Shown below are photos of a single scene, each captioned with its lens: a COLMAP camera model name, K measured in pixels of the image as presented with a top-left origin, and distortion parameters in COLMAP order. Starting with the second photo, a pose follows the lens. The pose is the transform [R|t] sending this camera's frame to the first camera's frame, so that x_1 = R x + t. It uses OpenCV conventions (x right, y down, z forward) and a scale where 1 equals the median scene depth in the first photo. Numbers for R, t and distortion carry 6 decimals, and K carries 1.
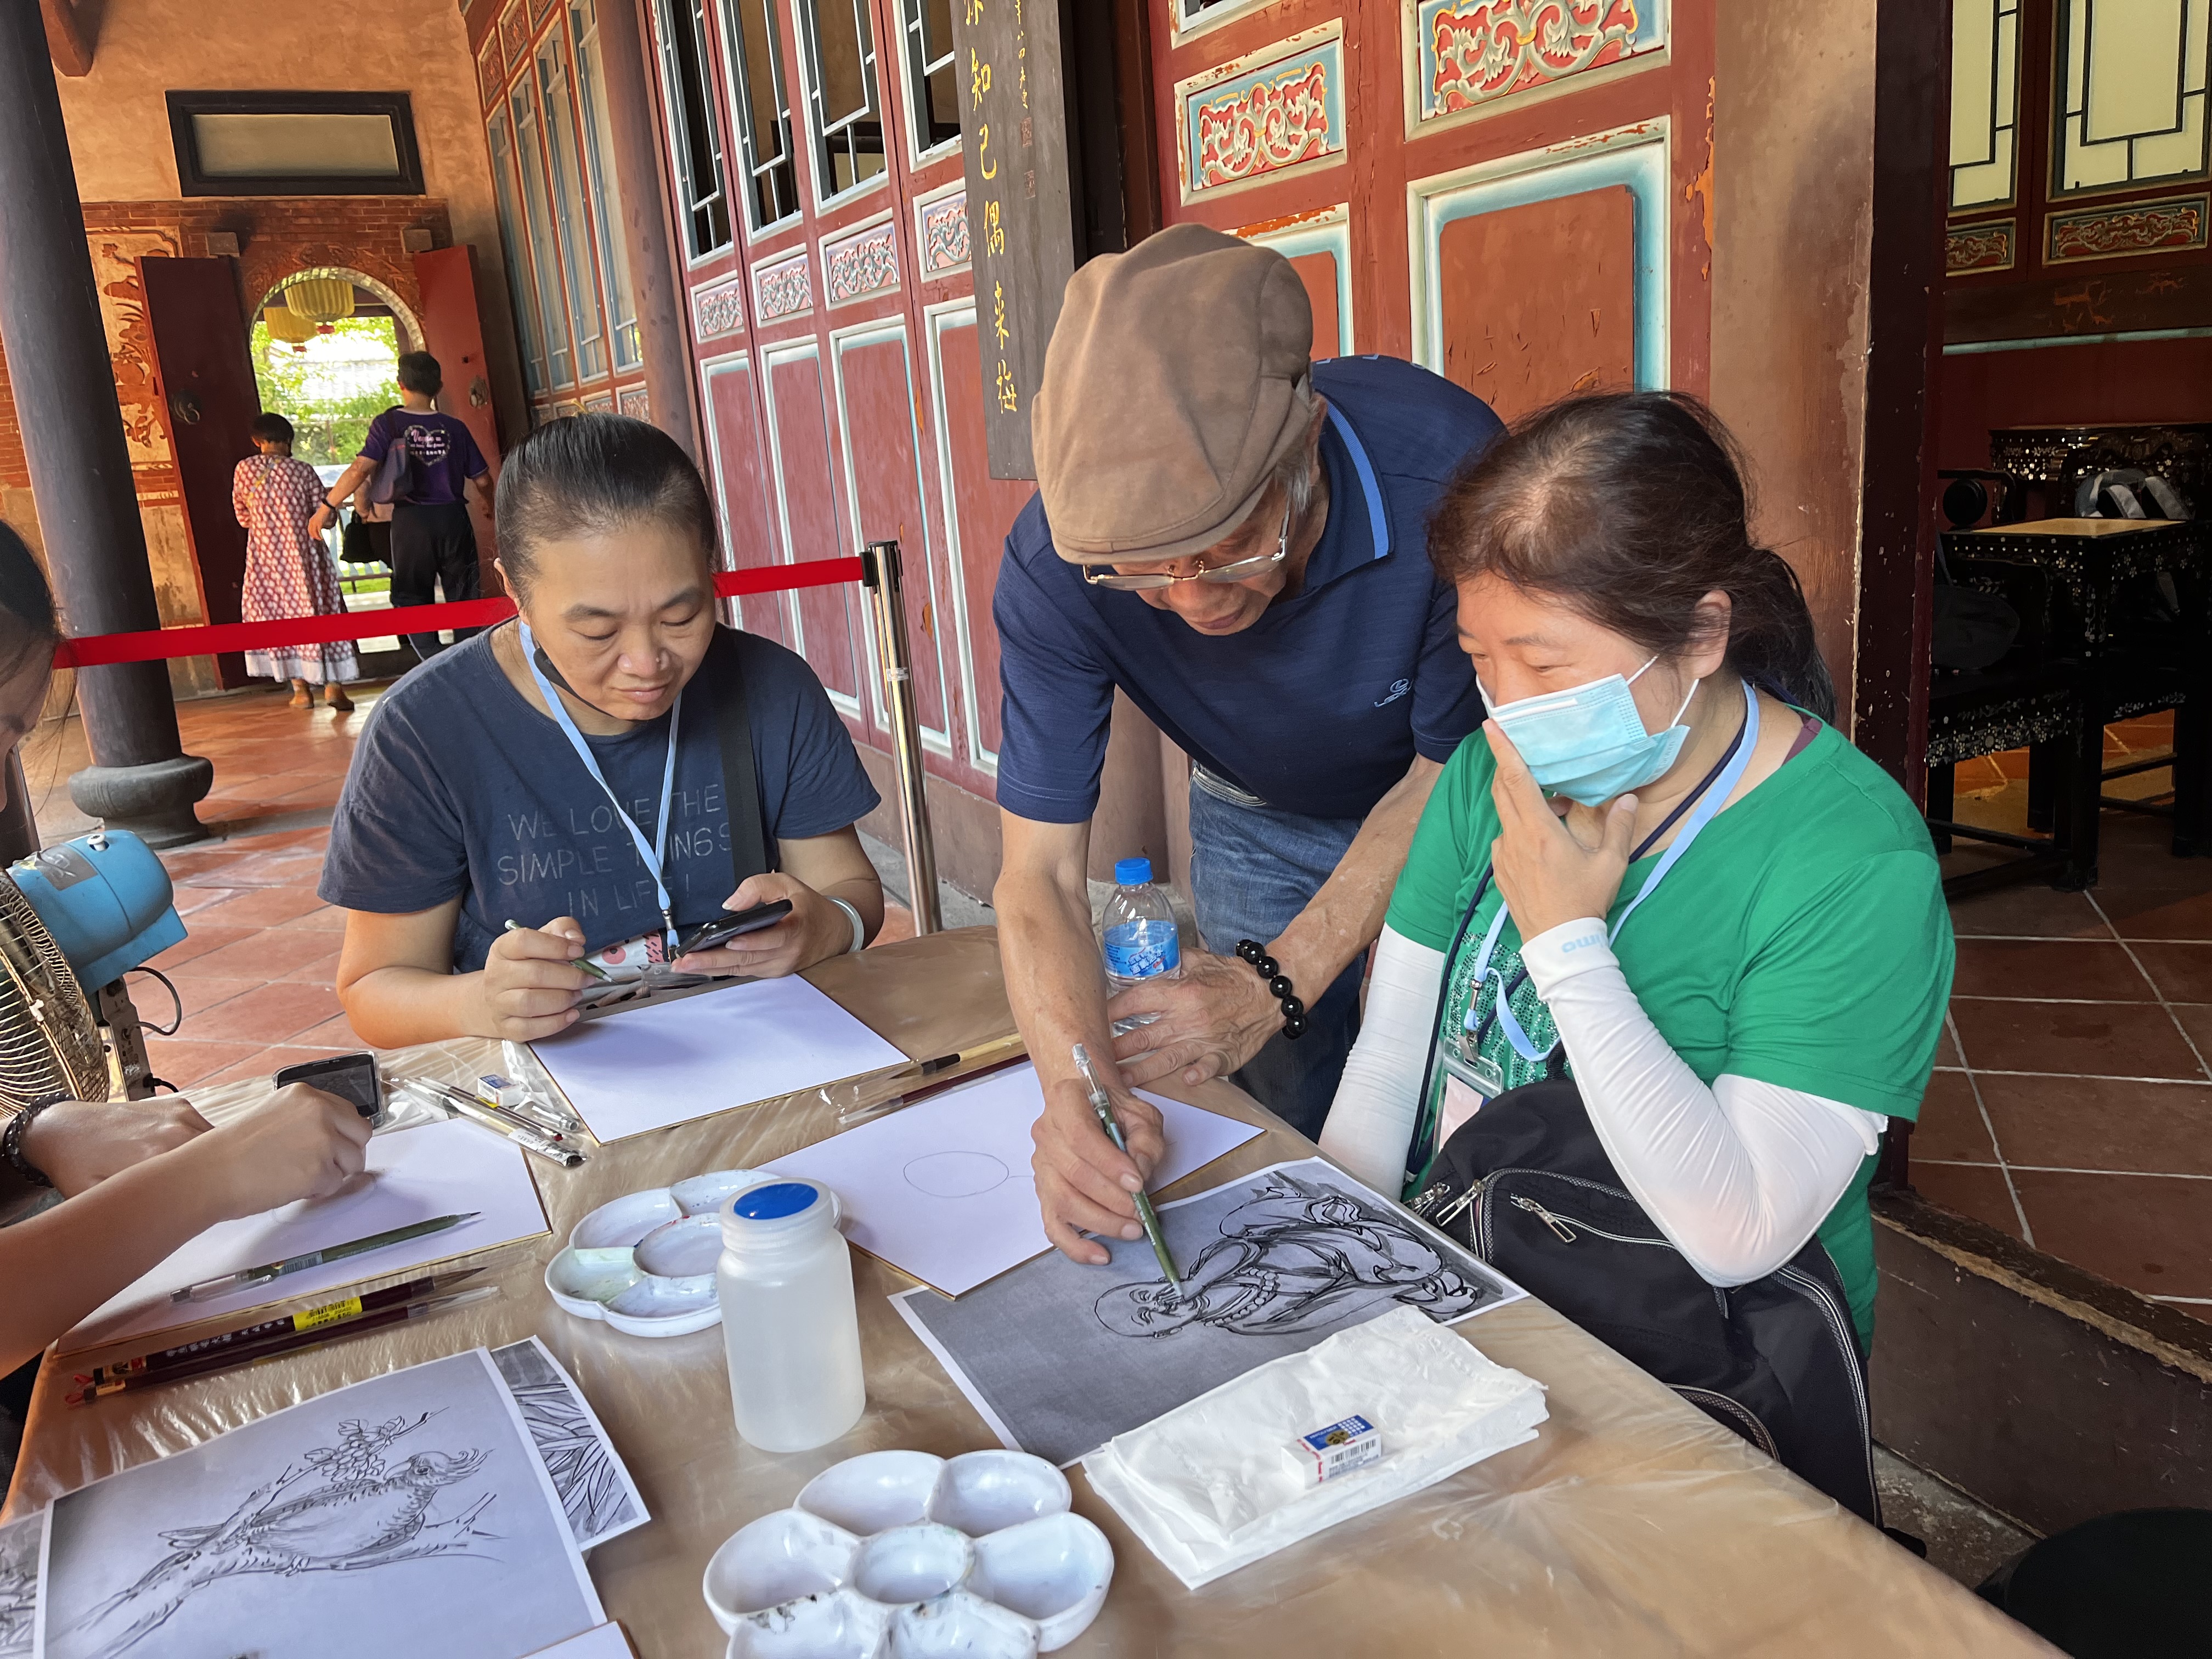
lens RADIAL K [[1742.3, 0, 1108.7], [0, 1742.3, 815.5], [0, 0, 1]] dist [0.014340, -0.006510]
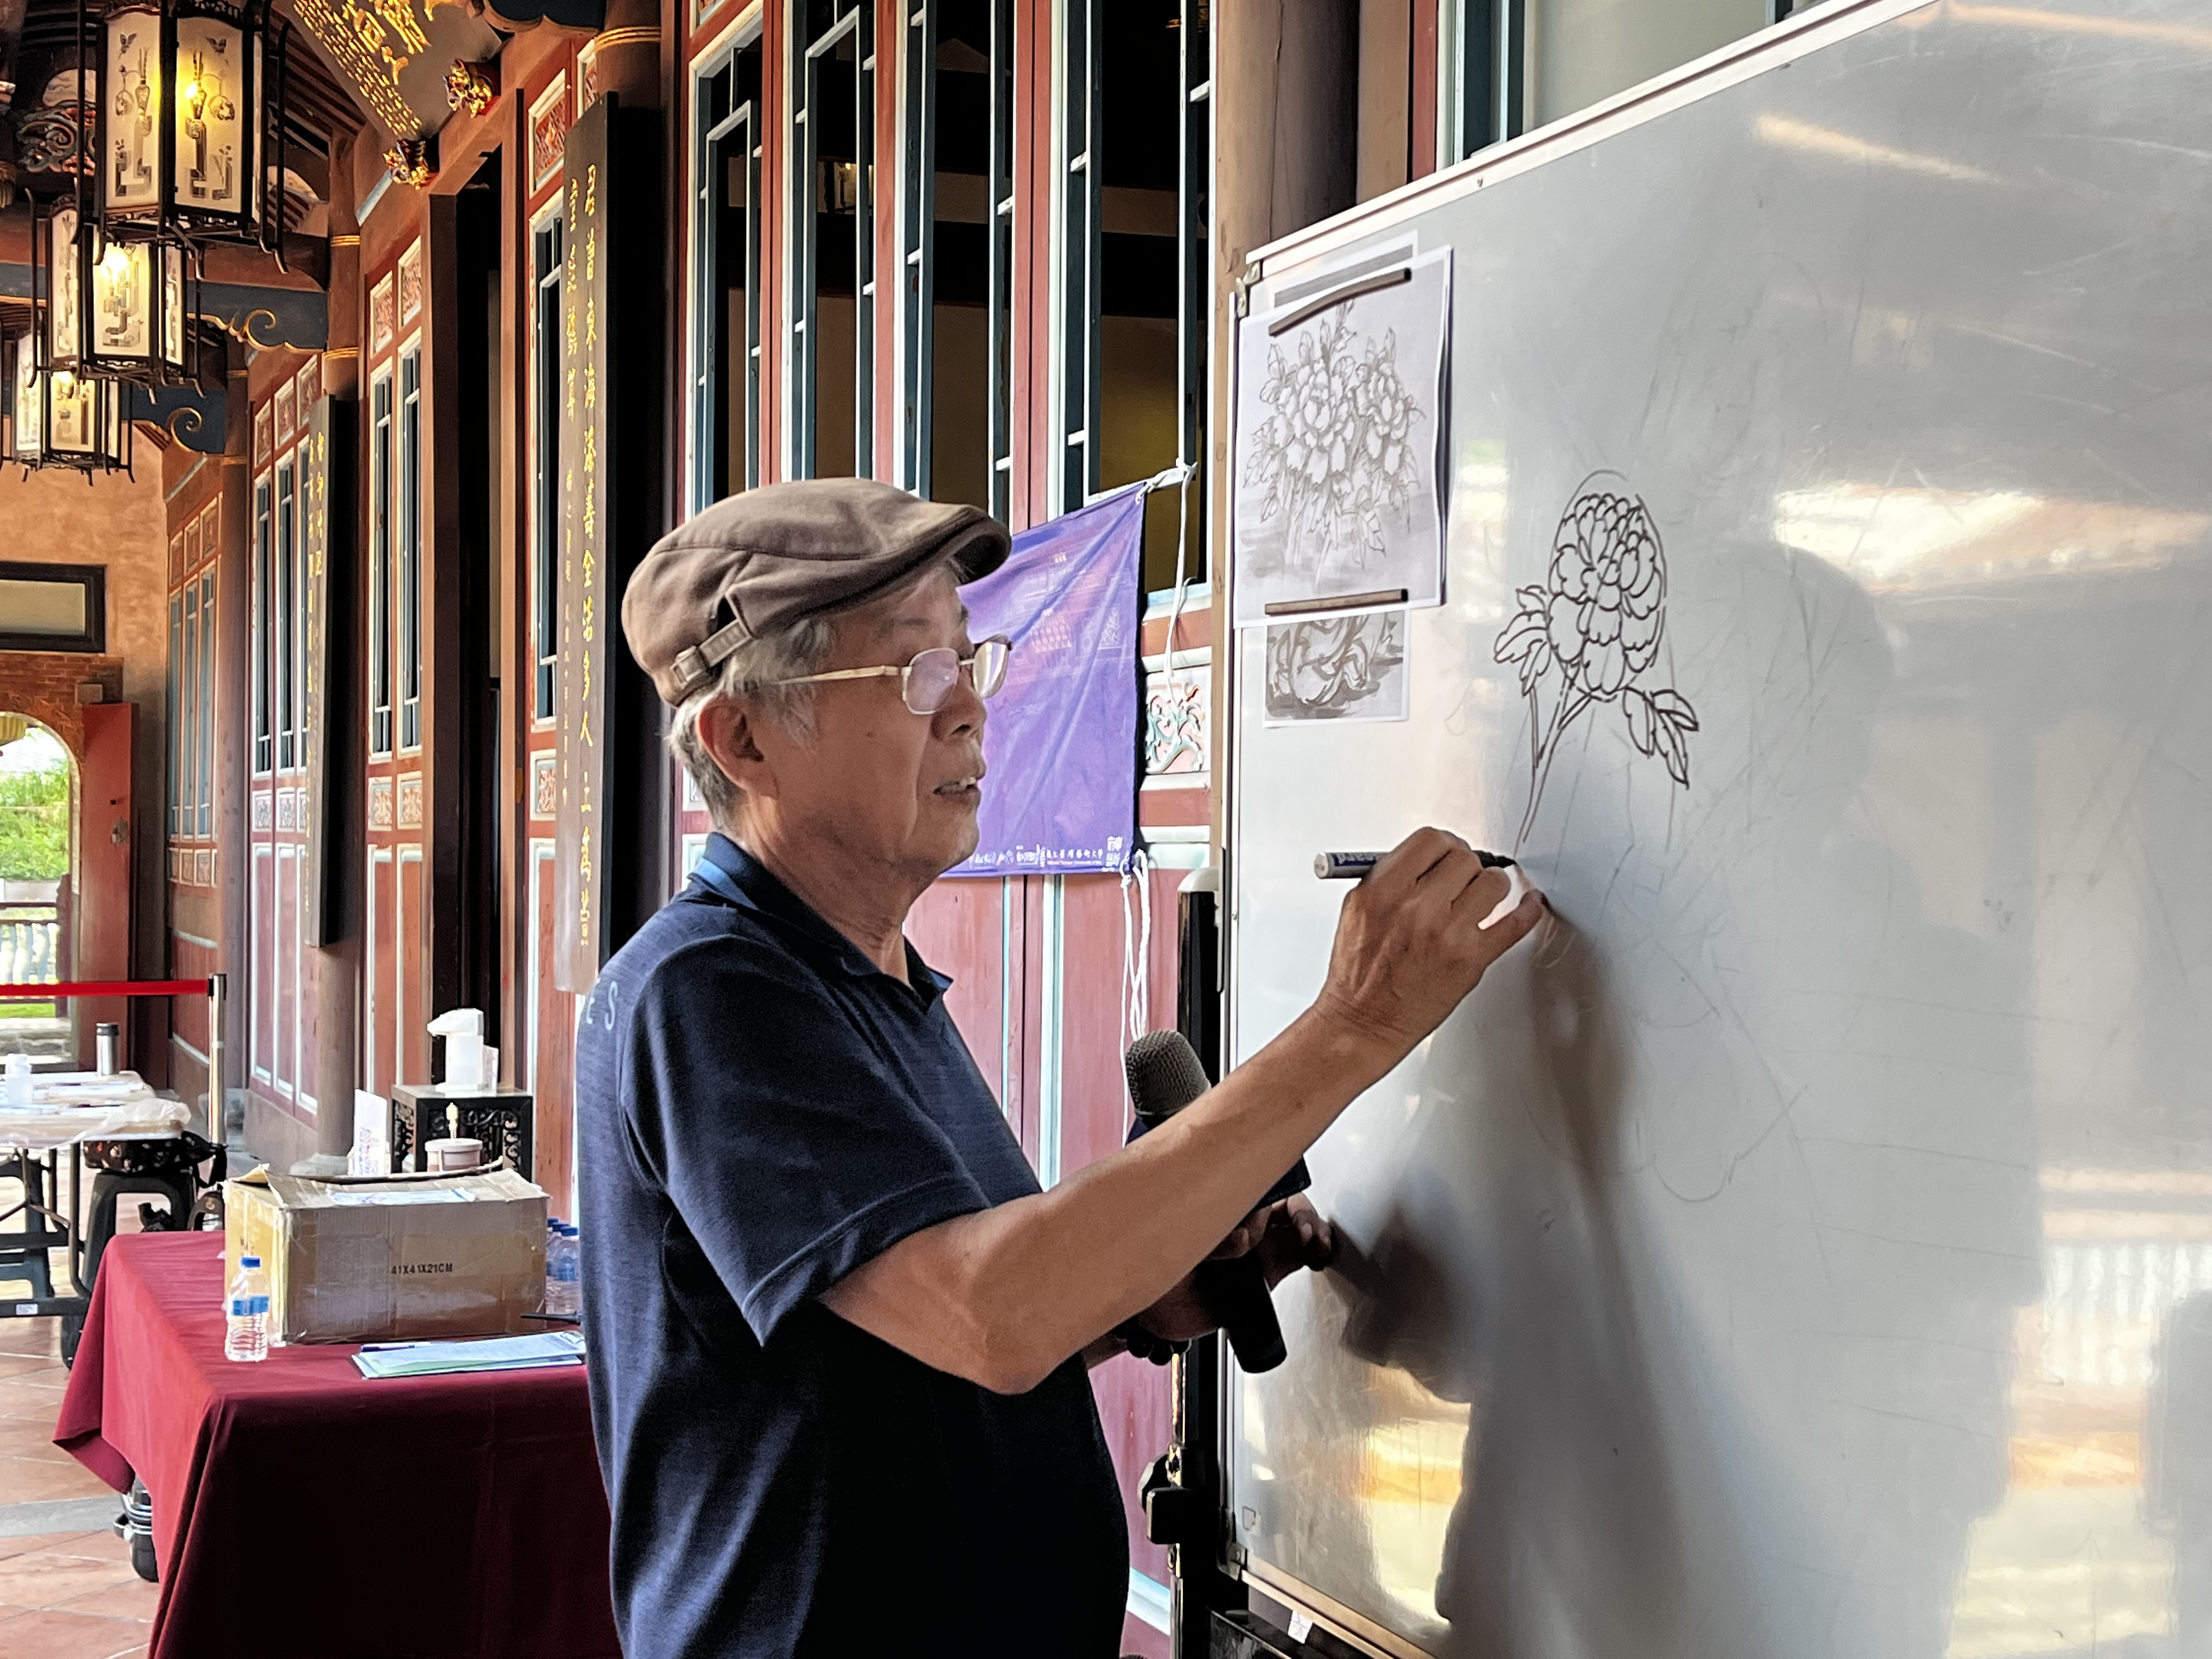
lens RADIAL K [[2976.6, 0, 1106.5], [0, 2976.6, 831.4], [0, 0, 1]] dist [0.125492, 0.000000]
pose [[0.994911, 0.080069, -0.061165, 0.376823], [-0.091865, 0.970195, -0.224237, 0.130566], [0.041387, 0.228714, 0.972613, -0.832667]]
